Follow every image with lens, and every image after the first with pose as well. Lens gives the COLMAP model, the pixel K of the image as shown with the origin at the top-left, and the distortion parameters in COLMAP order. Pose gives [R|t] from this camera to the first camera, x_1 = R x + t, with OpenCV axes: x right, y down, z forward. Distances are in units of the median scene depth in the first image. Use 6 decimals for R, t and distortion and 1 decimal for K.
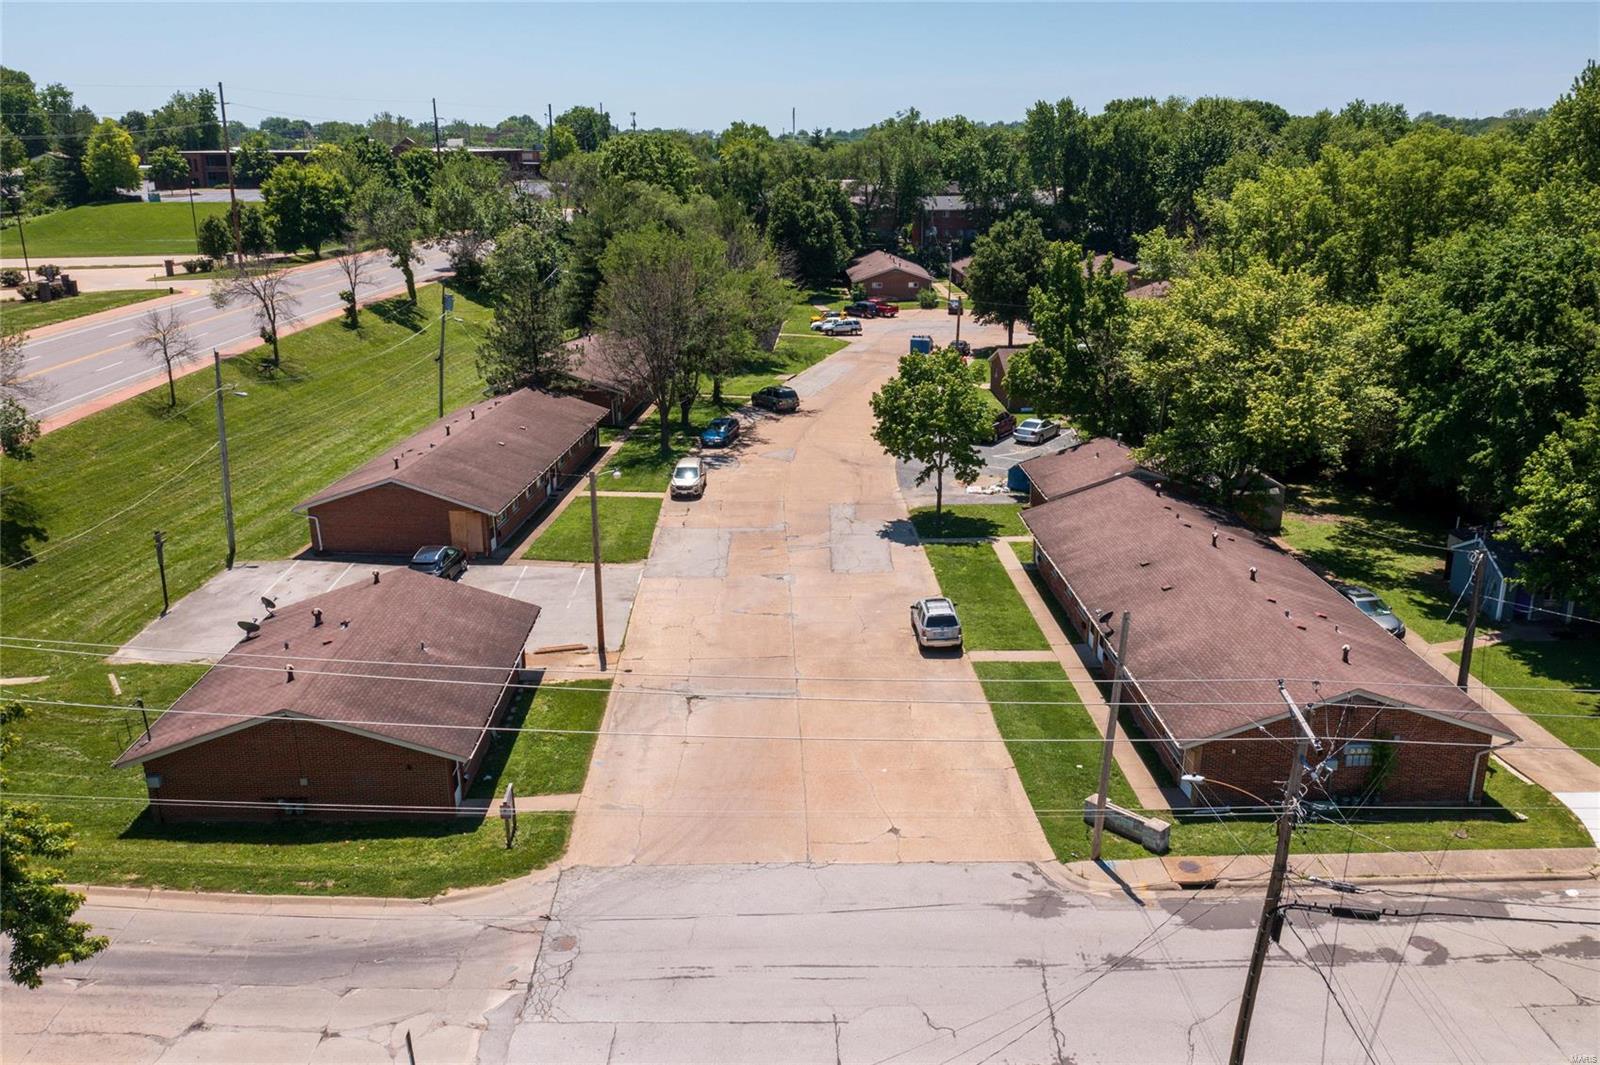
lens RADIAL K [[1249.3, 0, 804.7], [0, 1249.3, 540.7], [0, 0, 1]] dist [-0.010803, -0.000237]
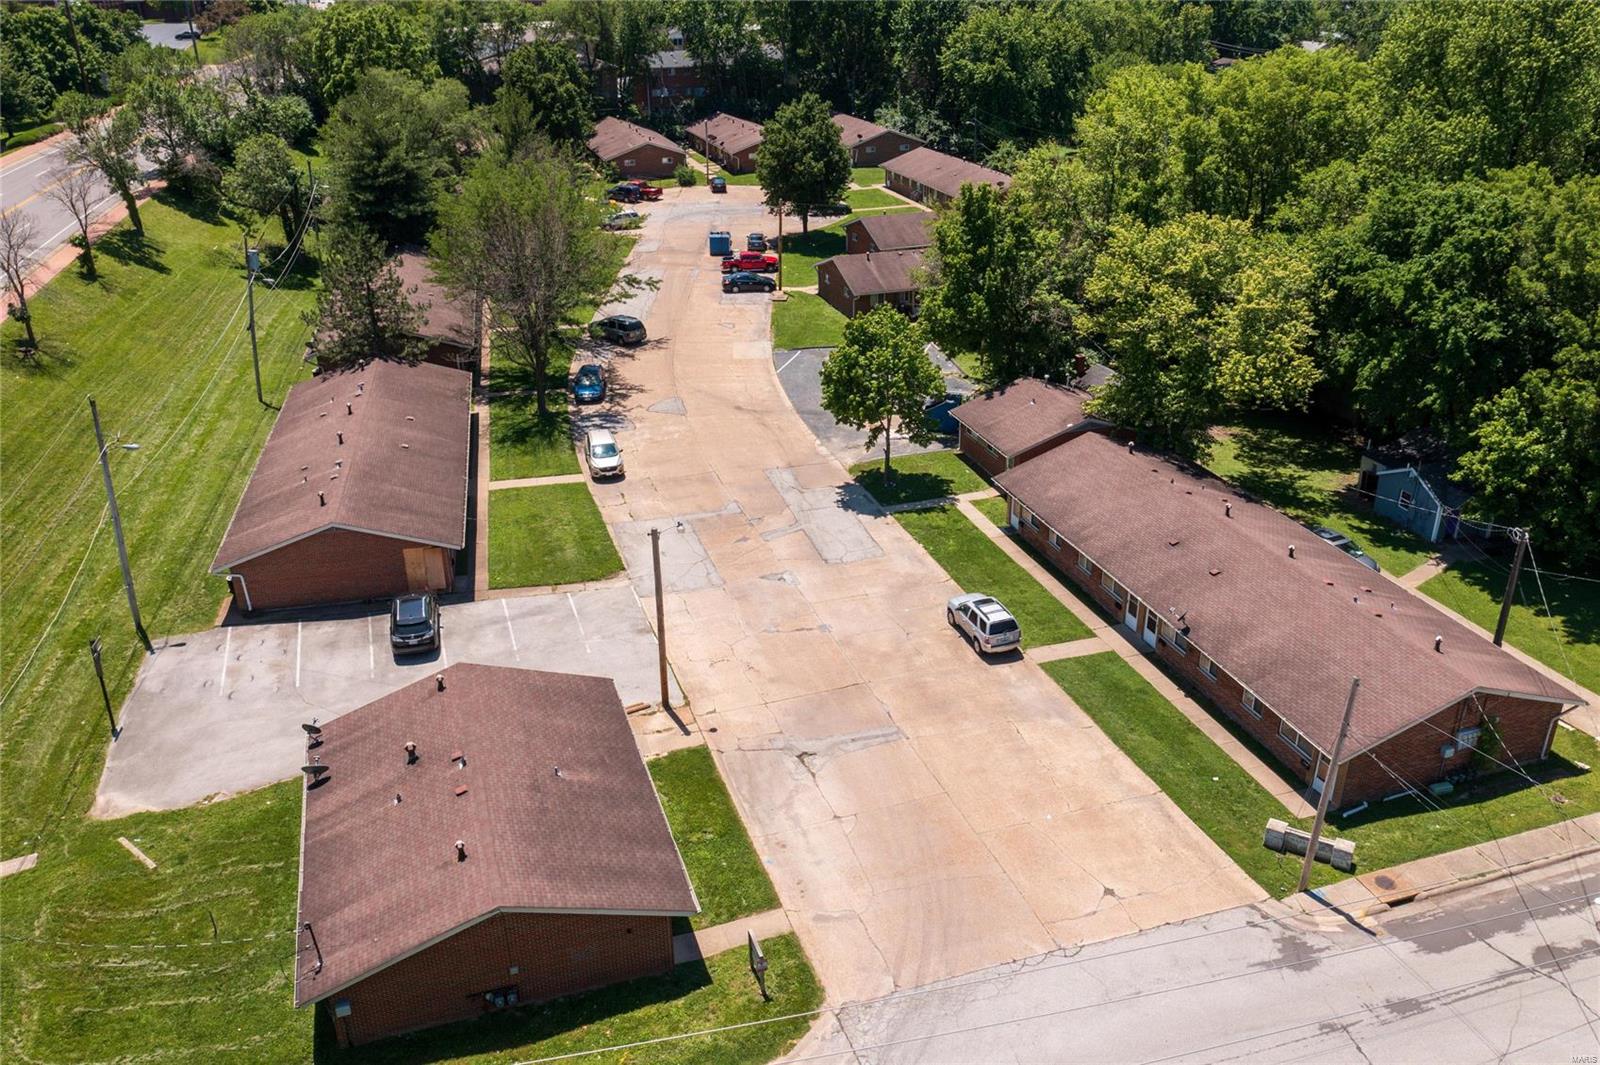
lens RADIAL K [[1250.9, 0, 800.0], [0, 1250.9, 532.5], [0, 0, 1]] dist [-0.005578, 0.002805]
pose [[0.958869, -0.125532, 0.254582, -0.230946], [0.090237, 0.985174, 0.145907, -0.135148], [-0.269124, -0.116933, 0.955981, 0.069796]]
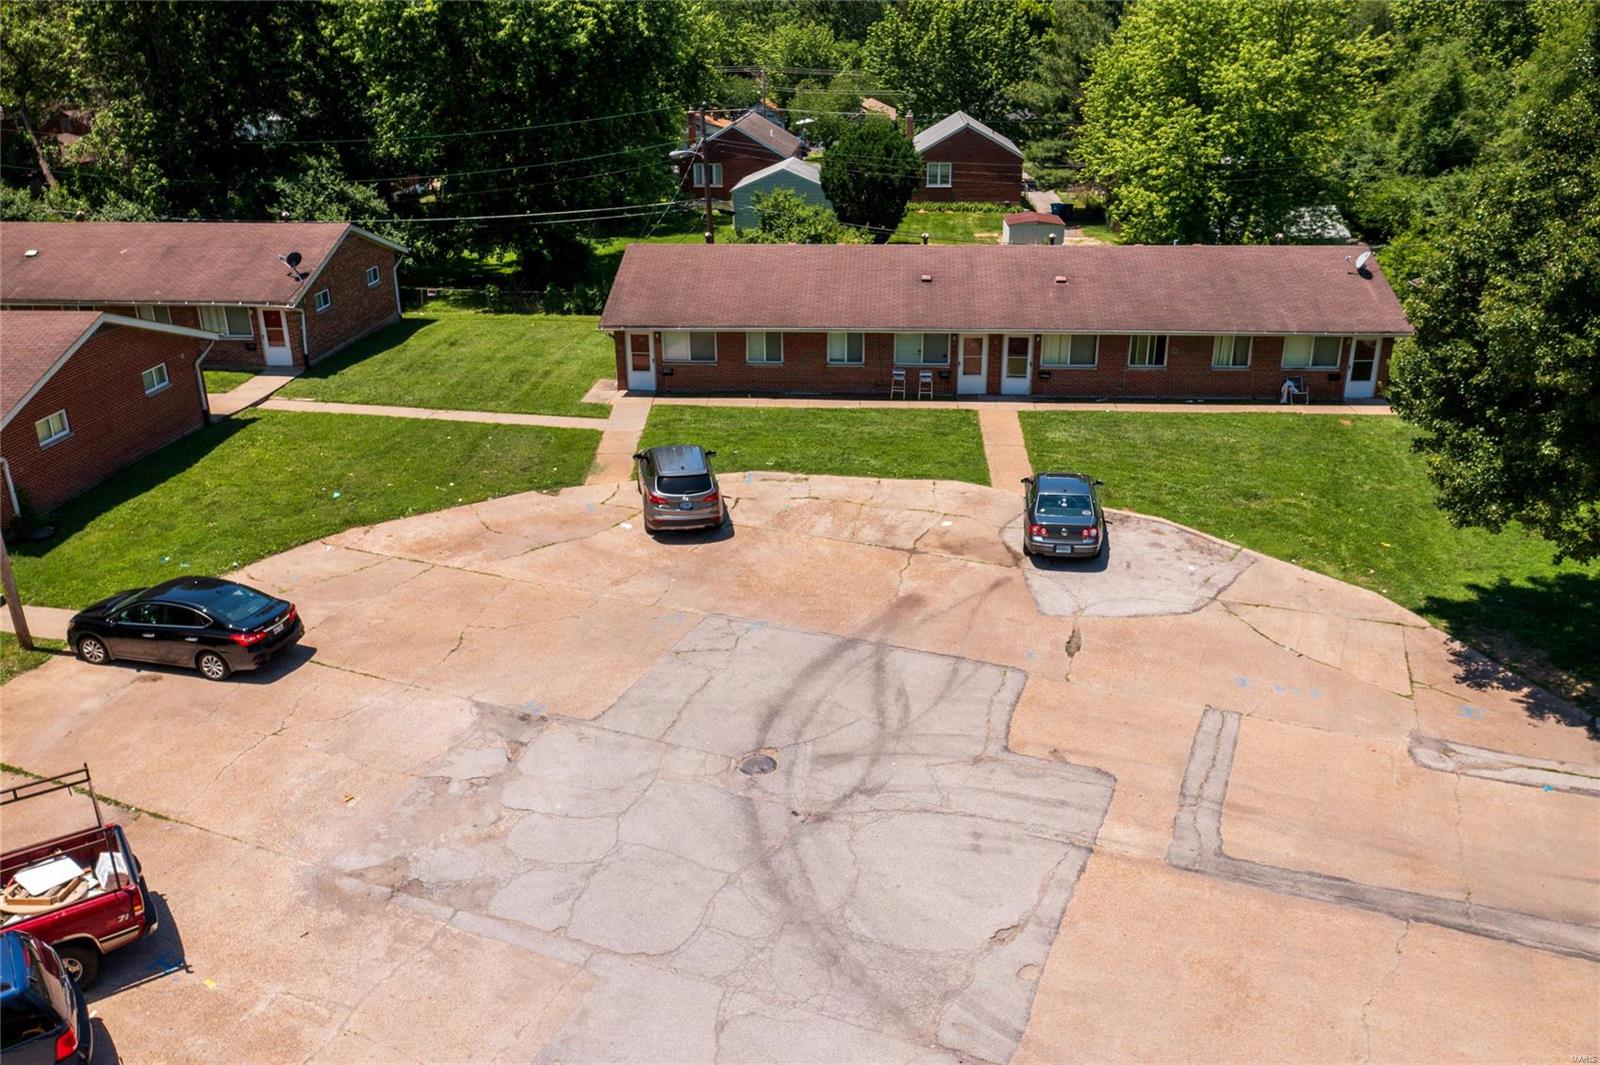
lens RADIAL K [[1249.1, 0, 797.8], [0, 1249.1, 567.3], [0, 0, 1]] dist [-0.021344, -0.001875]
pose [[0.089687, -0.387648, 0.917434, -0.040005], [0.298724, 0.889207, 0.346518, -0.530146], [-0.950116, 0.242981, 0.195550, 2.101624]]
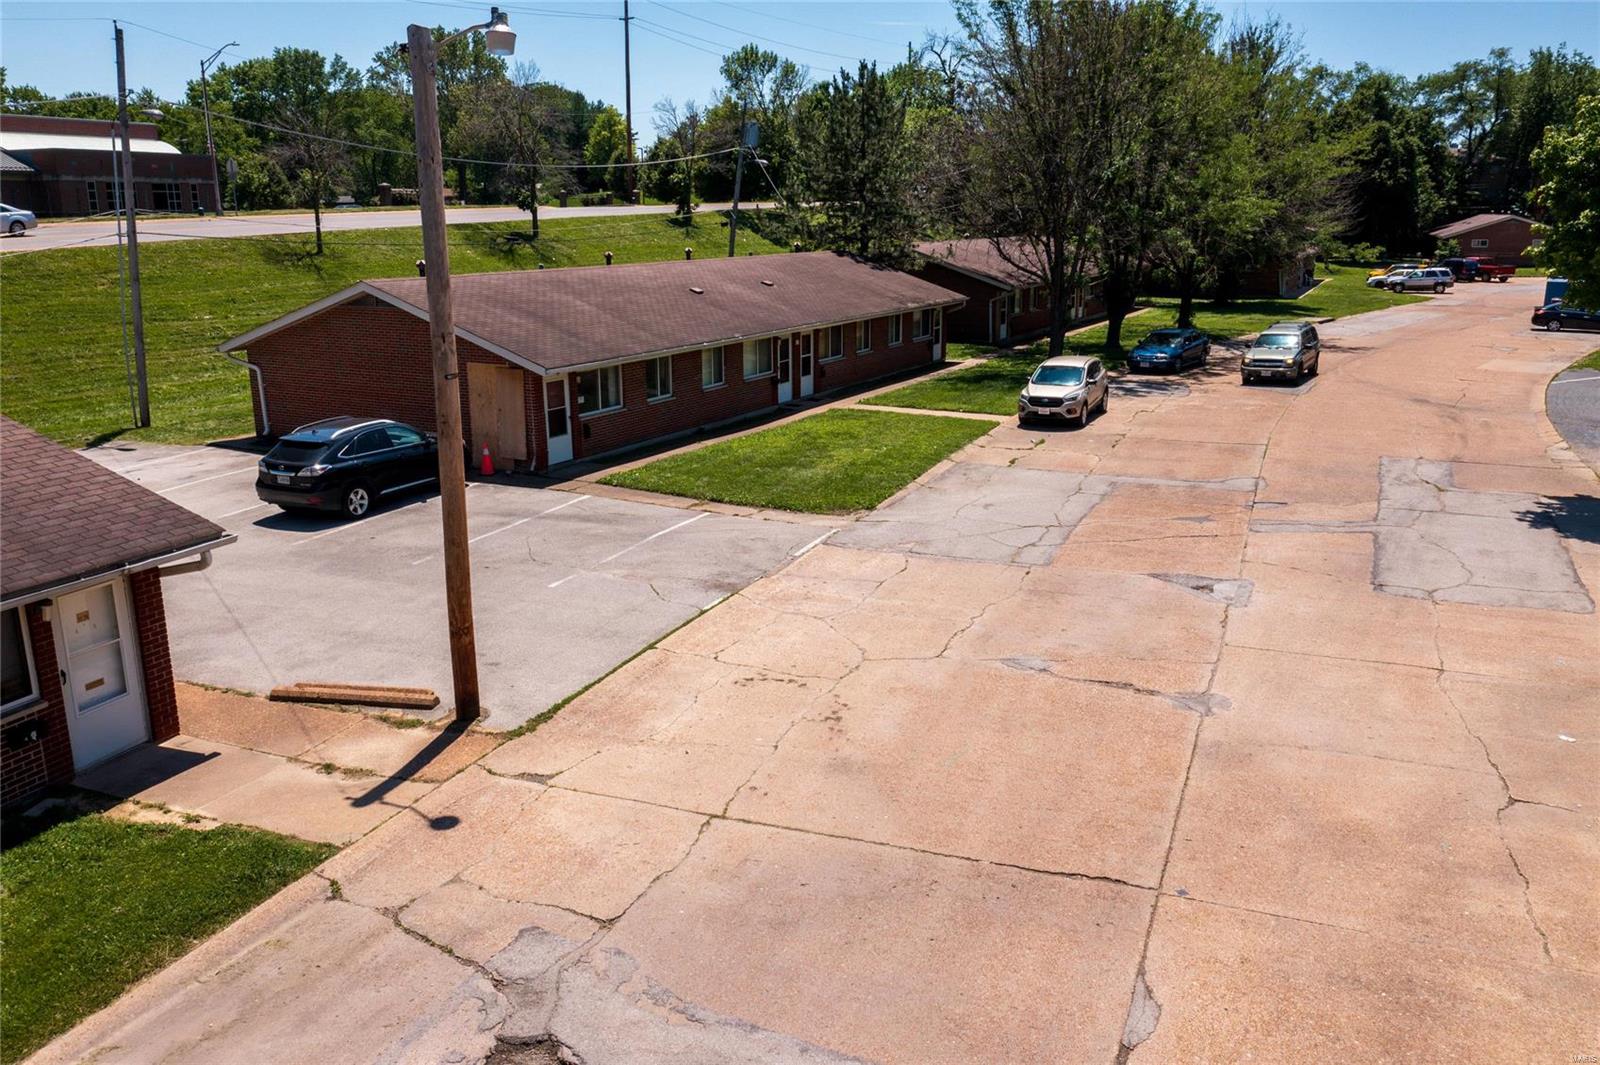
lens RADIAL K [[1249.1, 0, 797.8], [0, 1249.1, 567.3], [0, 0, 1]] dist [-0.021344, -0.001875]
pose [[0.912928, 0.106625, -0.393945, 0.010730], [-0.117499, 0.993067, -0.003508, 0.035900], [0.390840, 0.049491, 0.919127, 0.611738]]
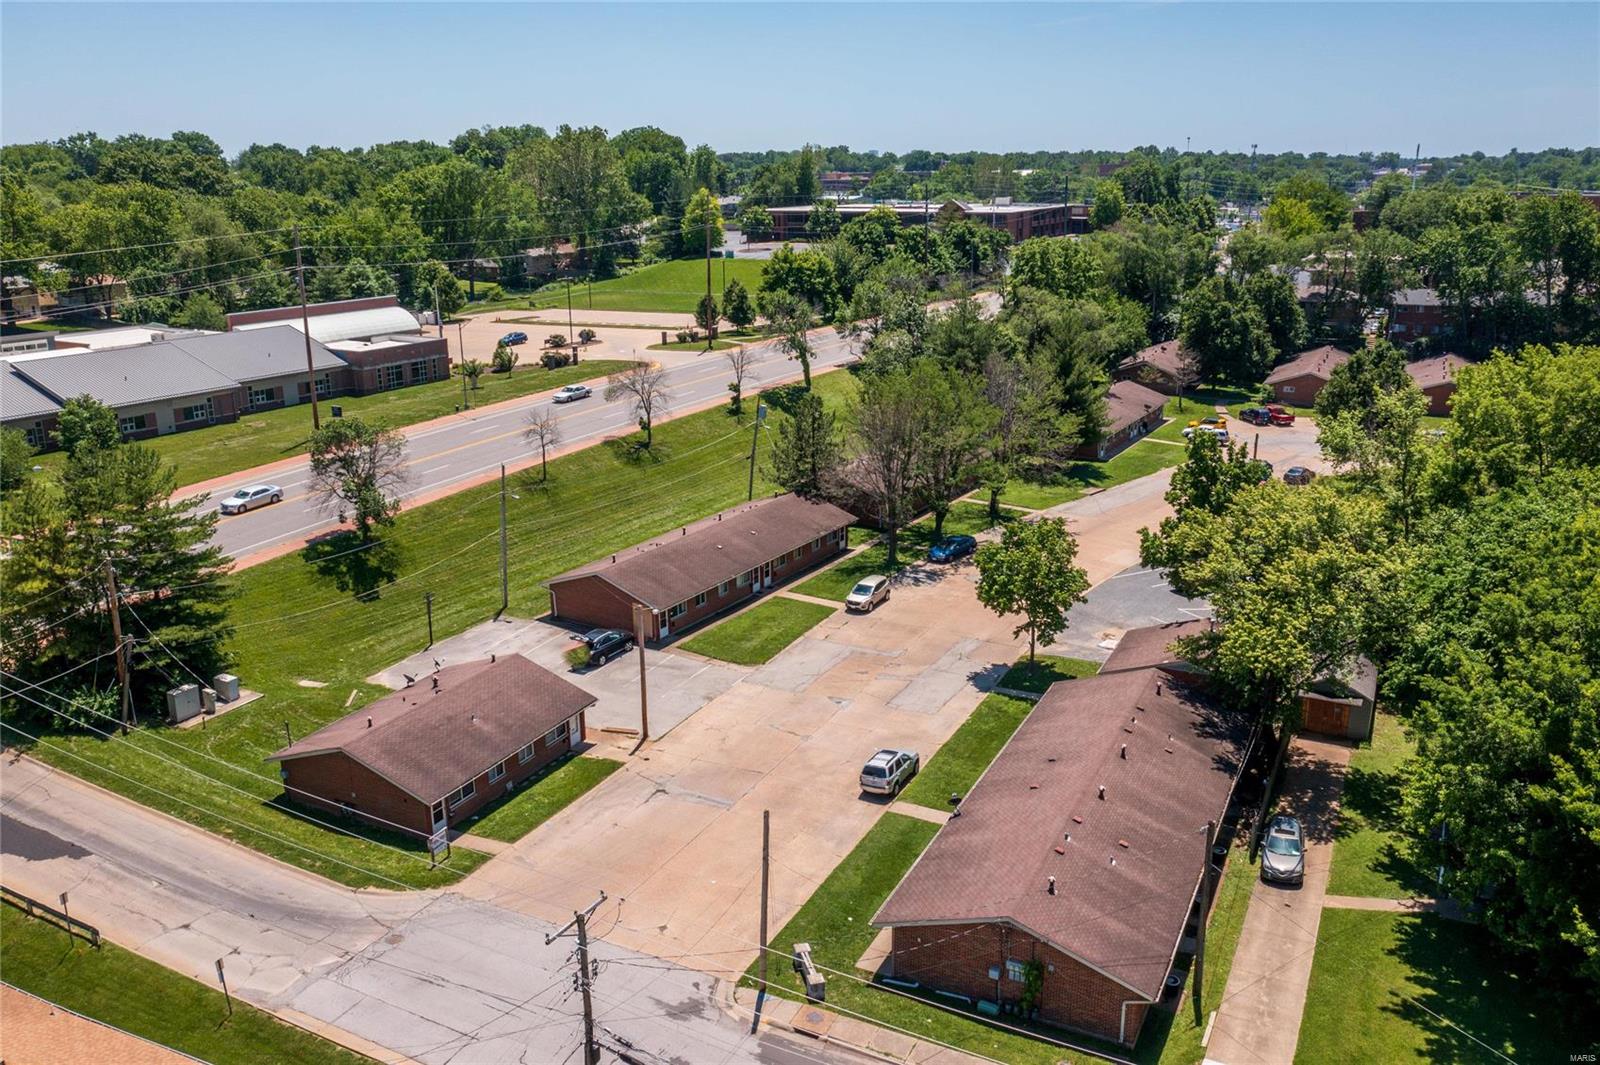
lens RADIAL K [[1249.3, 0, 804.7], [0, 1249.3, 540.7], [0, 0, 1]] dist [-0.010803, -0.000237]
pose [[0.881957, 0.129799, -0.453104, 0.443502], [-0.136015, 0.990525, 0.019001, -0.132740], [0.451277, 0.044871, 0.891255, -0.086898]]
